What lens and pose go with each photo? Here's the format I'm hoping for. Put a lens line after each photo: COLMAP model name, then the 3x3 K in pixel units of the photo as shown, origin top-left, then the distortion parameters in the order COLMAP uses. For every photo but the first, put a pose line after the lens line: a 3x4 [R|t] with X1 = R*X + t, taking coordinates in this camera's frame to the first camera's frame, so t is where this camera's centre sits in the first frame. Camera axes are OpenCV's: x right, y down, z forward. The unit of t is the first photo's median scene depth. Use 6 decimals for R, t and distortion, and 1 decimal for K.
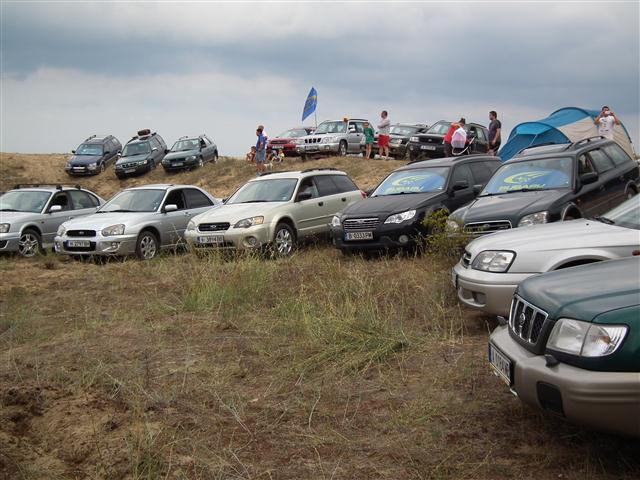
lens RADIAL K [[875.0, 0, 320.0], [0, 875.0, 240.0], [0, 0, 1]] dist [0.027256, -0.002749]
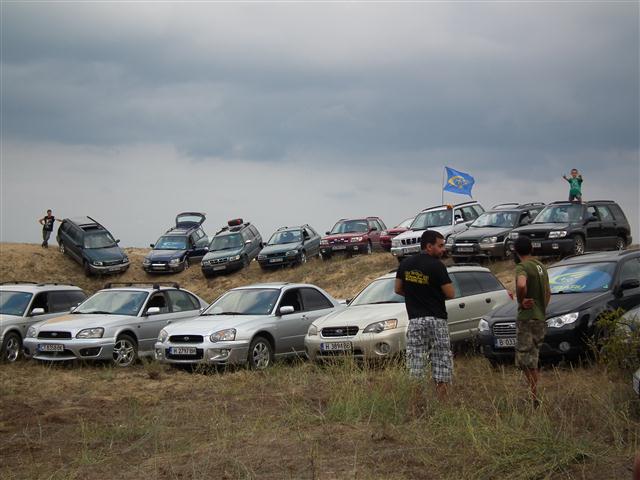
lens RADIAL K [[1129.0, 0, 320.0], [0, 1129.0, 240.0], [0, 0, 1]] dist [0.009682, 0.003895]
pose [[0.995753, -0.004415, -0.091960, -0.035399], [-0.005170, 0.994592, -0.103731, 0.009996], [0.091921, 0.103766, 0.990345, -0.105191]]
